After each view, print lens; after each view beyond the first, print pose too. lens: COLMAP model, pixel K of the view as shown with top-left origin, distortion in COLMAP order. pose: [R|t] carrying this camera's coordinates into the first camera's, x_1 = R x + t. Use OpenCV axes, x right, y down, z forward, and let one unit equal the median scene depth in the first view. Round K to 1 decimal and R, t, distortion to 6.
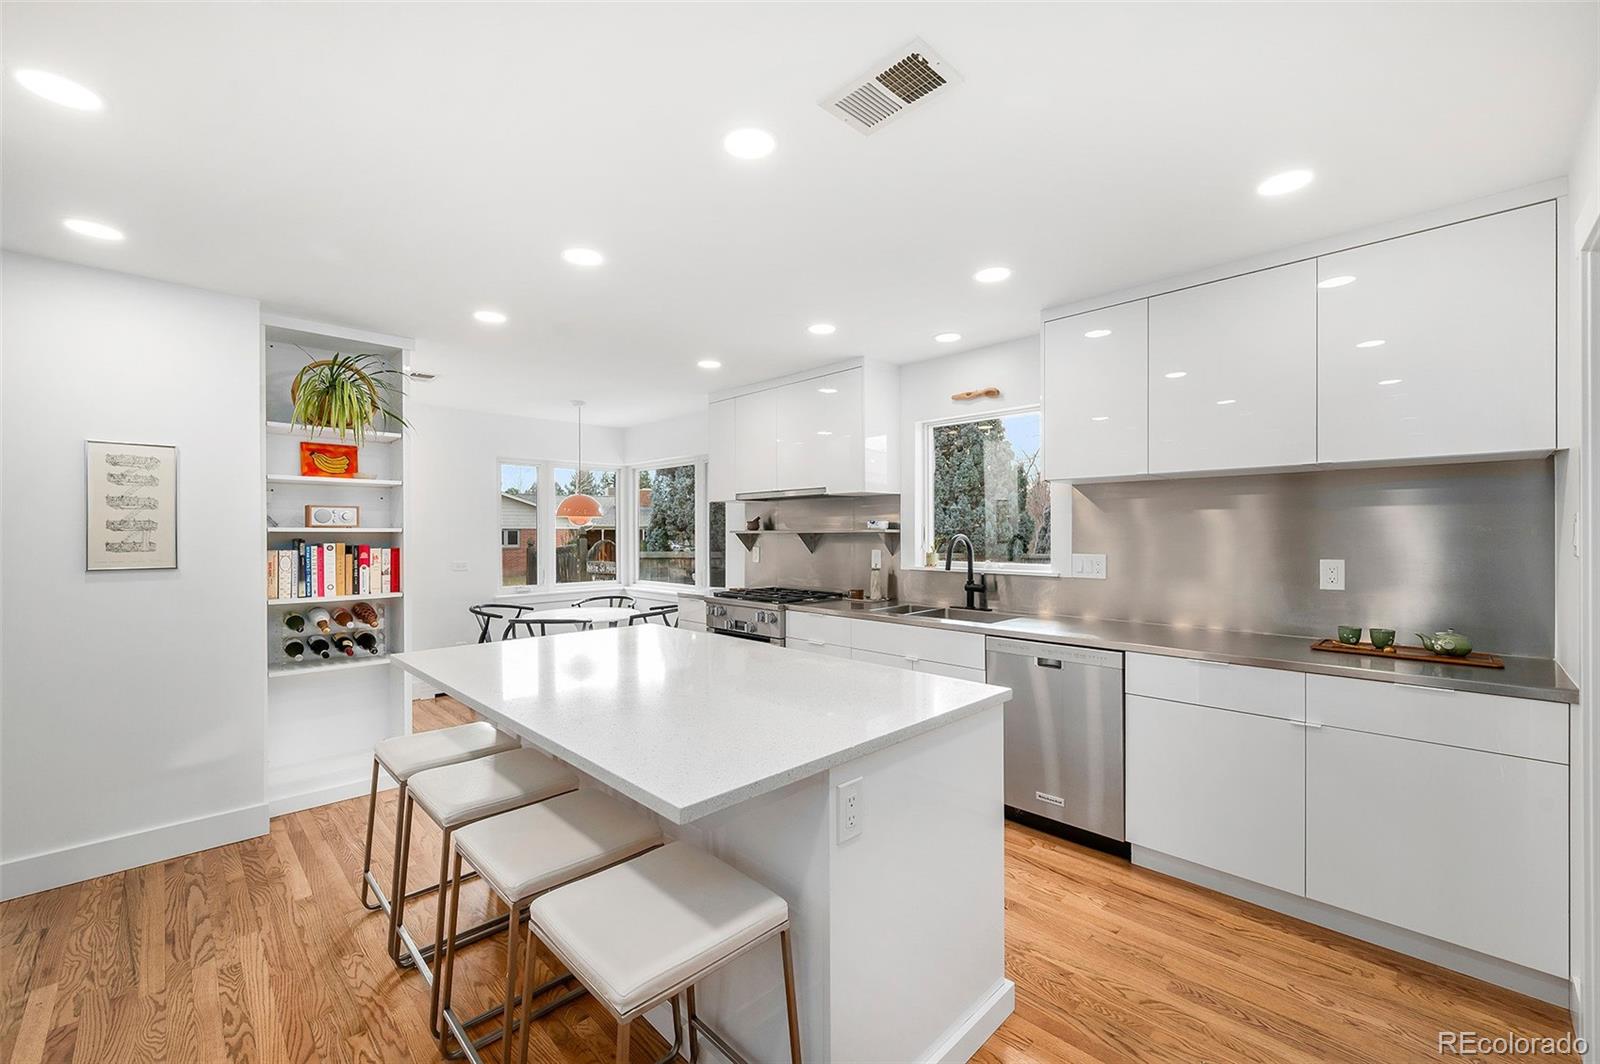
lens RADIAL K [[642.1, 0, 798.8], [0, 642.1, 532.9], [0, 0, 1]] dist [-0.003796, -0.000652]
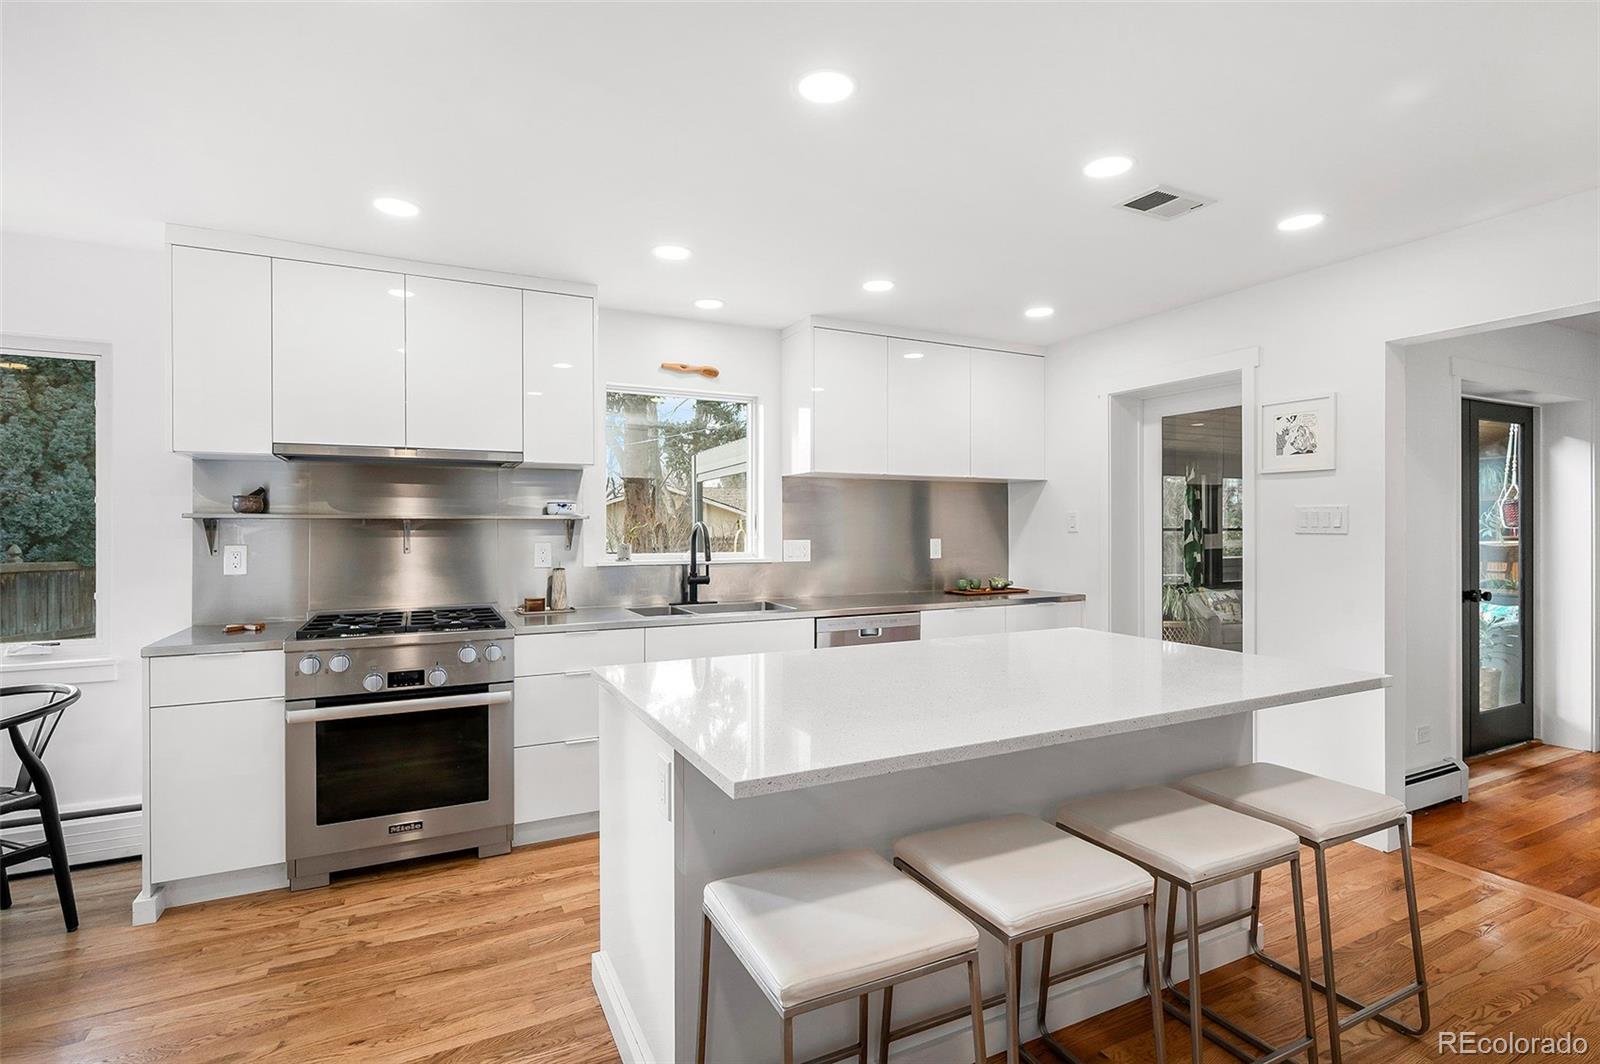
lens RADIAL K [[760.5, 0, 806.5], [0, 760.5, 529.0], [0, 0, 1]] dist [0.011484, -0.007568]
pose [[0.310513, 0.001519, 0.950568, -0.351110], [0.001270, 0.999997, -0.002013, 0.007368], [-0.950568, 0.001833, 0.310510, 0.252528]]
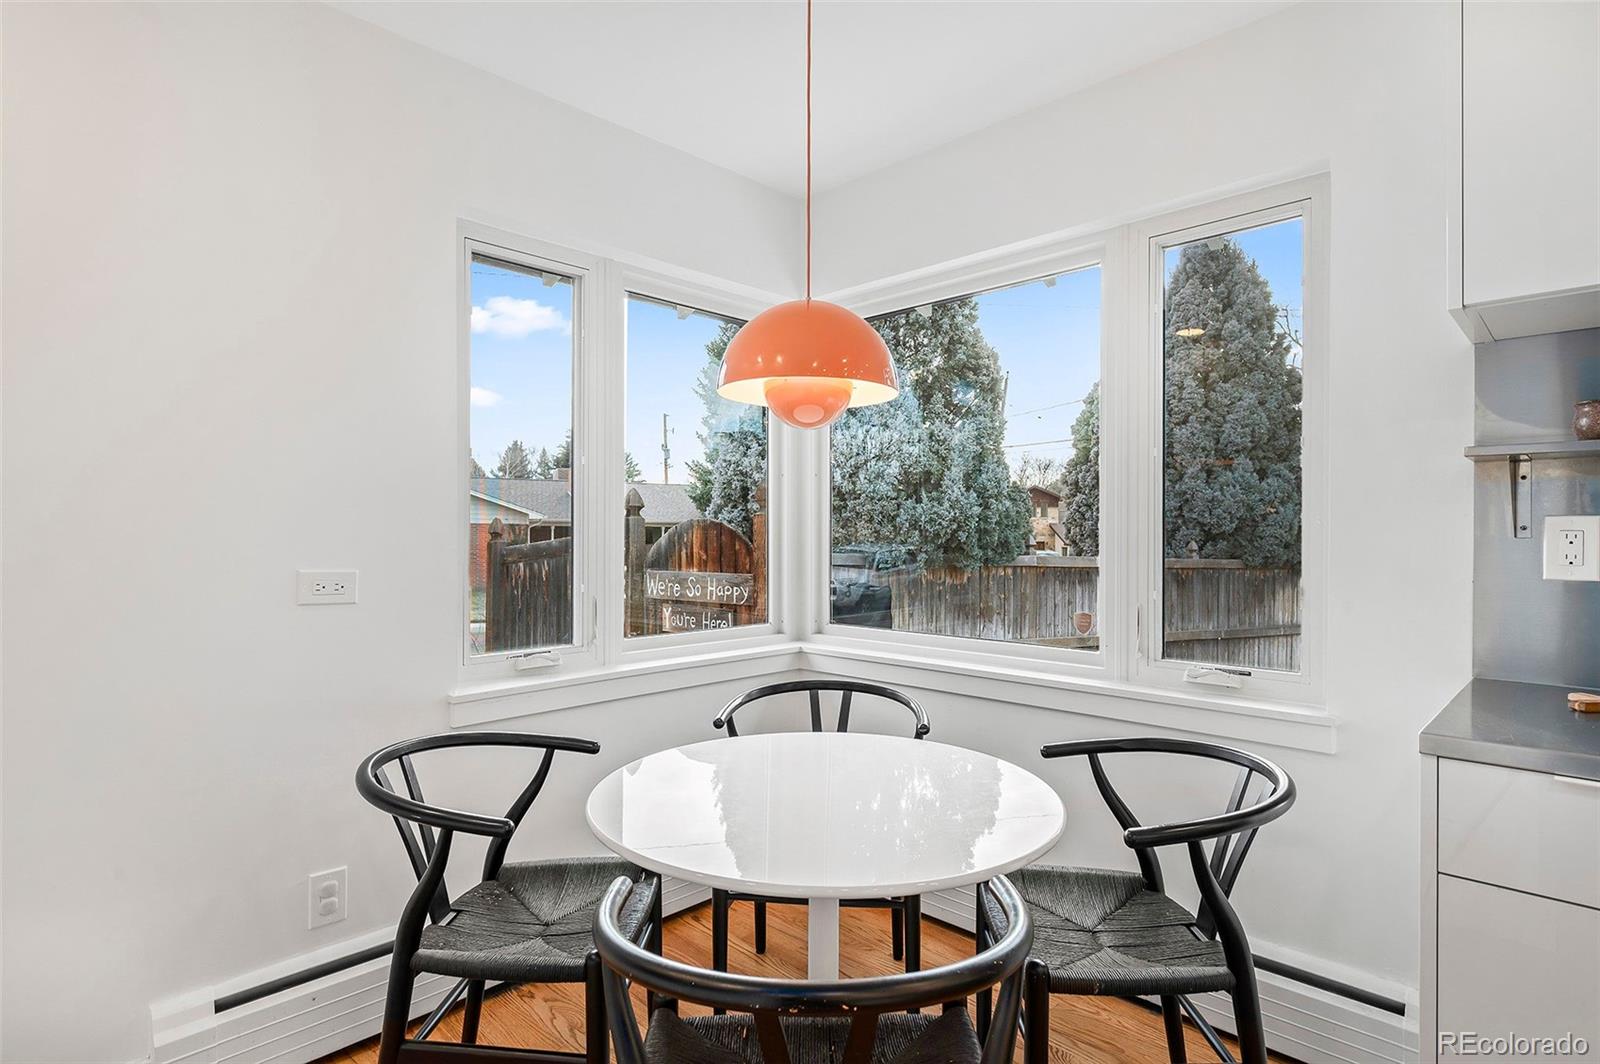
lens RADIAL K [[826.5, 0, 801.1], [0, 826.5, 531.3], [0, 0, 1]] dist [0.005358, 0.000381]
pose [[0.999926, 0.005805, 0.010660, -0.244162], [-0.005766, 0.999977, -0.003606, 0.020288], [-0.010681, 0.003545, 0.999937, 0.476866]]
